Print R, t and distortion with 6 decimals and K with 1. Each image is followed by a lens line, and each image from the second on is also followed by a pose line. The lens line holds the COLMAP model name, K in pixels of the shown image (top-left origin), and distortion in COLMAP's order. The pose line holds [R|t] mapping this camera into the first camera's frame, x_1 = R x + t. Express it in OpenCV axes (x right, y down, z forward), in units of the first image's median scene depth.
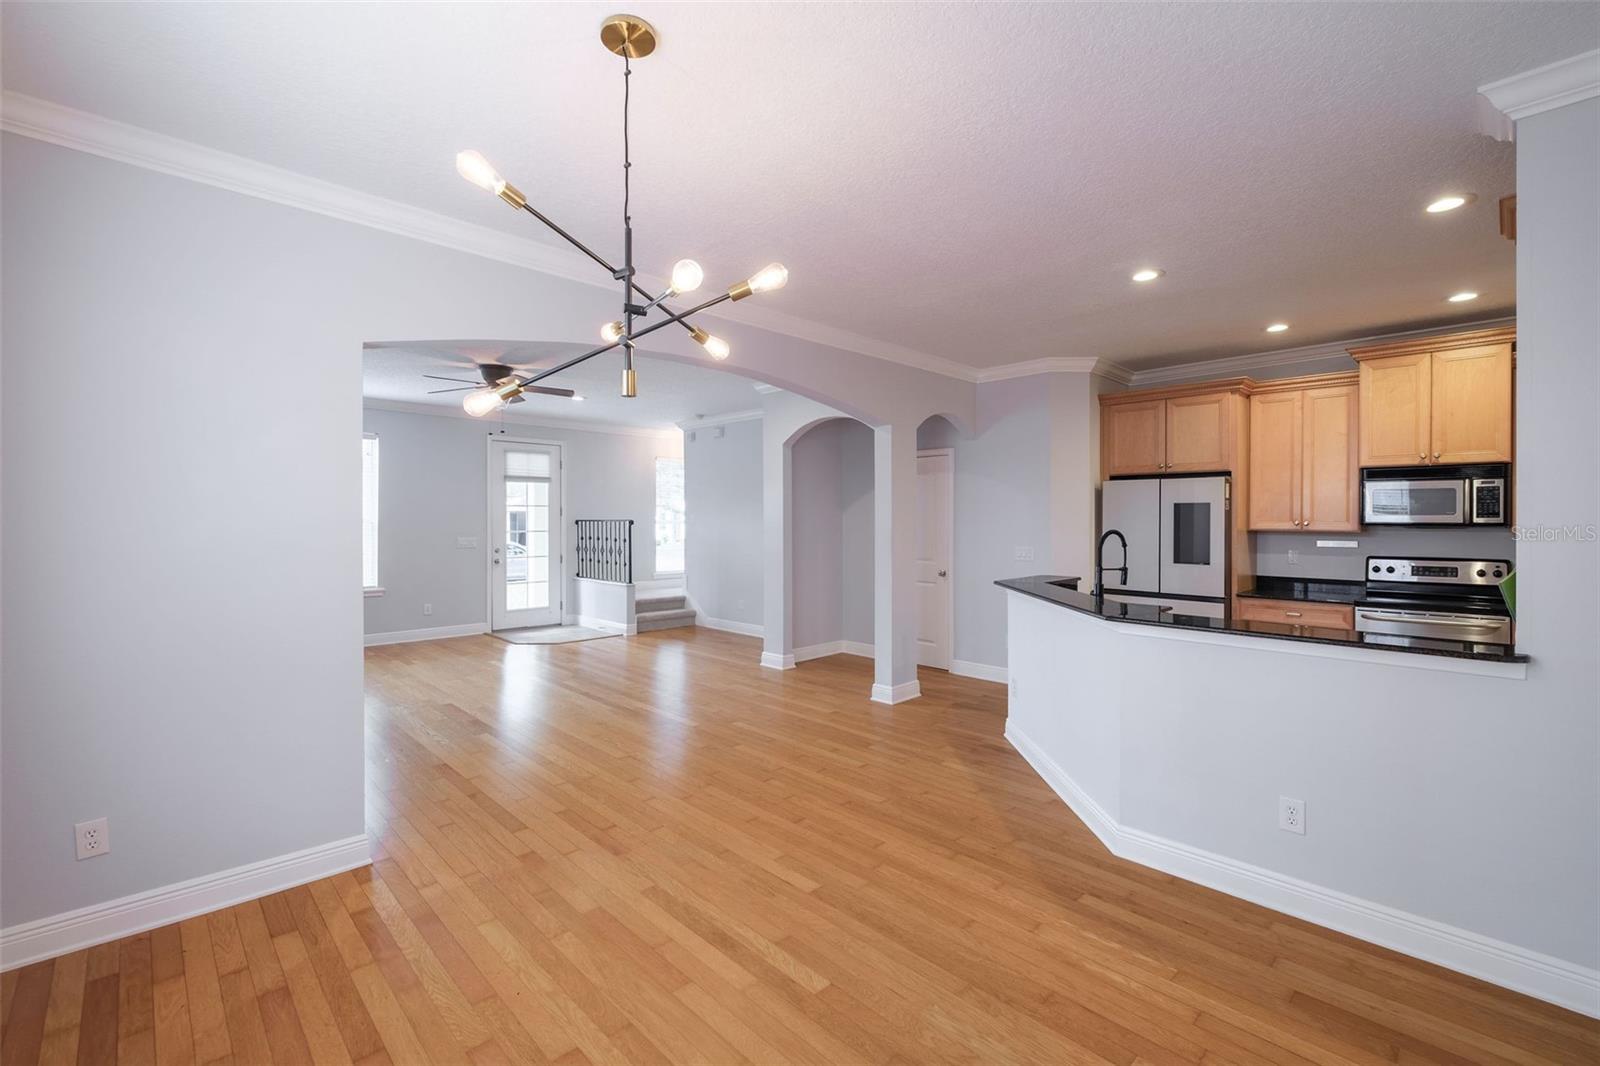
lens RADIAL K [[694.5, 0, 797.9], [0, 694.5, 524.1], [0, 0, 1]] dist [-0.003436, -0.000859]
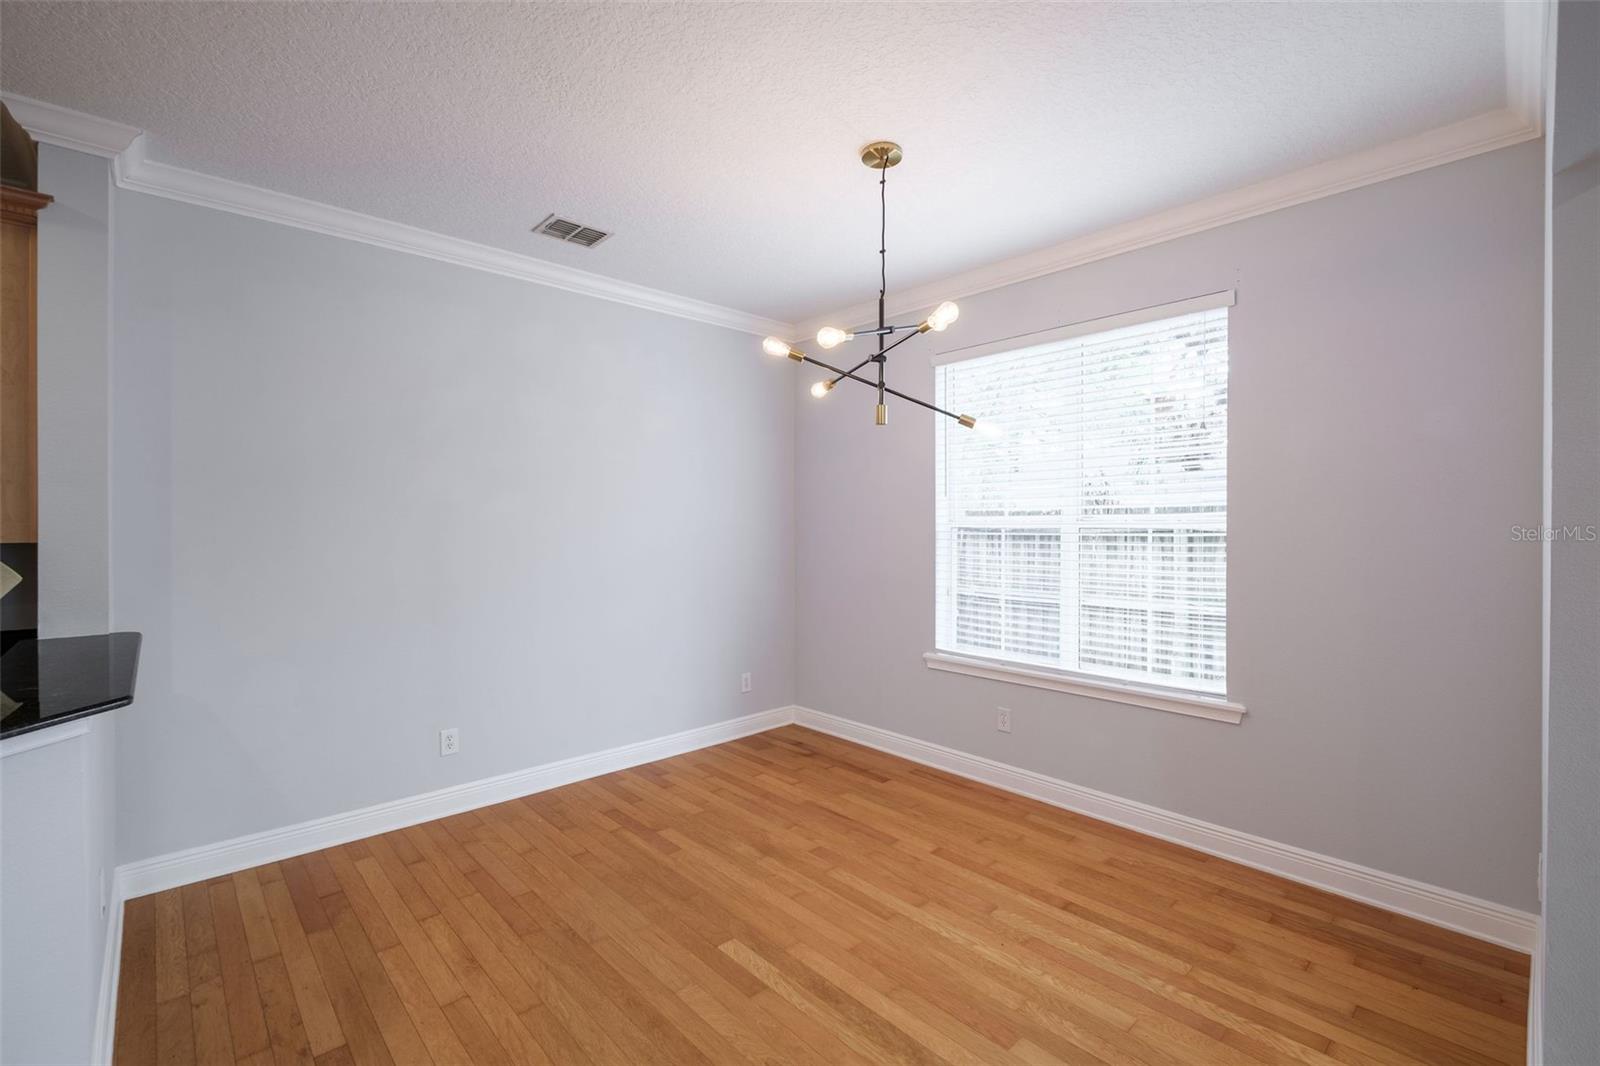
lens RADIAL K [[694.5, 0, 797.9], [0, 694.5, 524.1], [0, 0, 1]] dist [-0.003436, -0.000859]
pose [[-0.999751, -0.003515, 0.022036, -0.095634], [-0.003270, 0.999932, 0.011157, -0.002198], [-0.022074, 0.011082, -0.999695, 2.015202]]
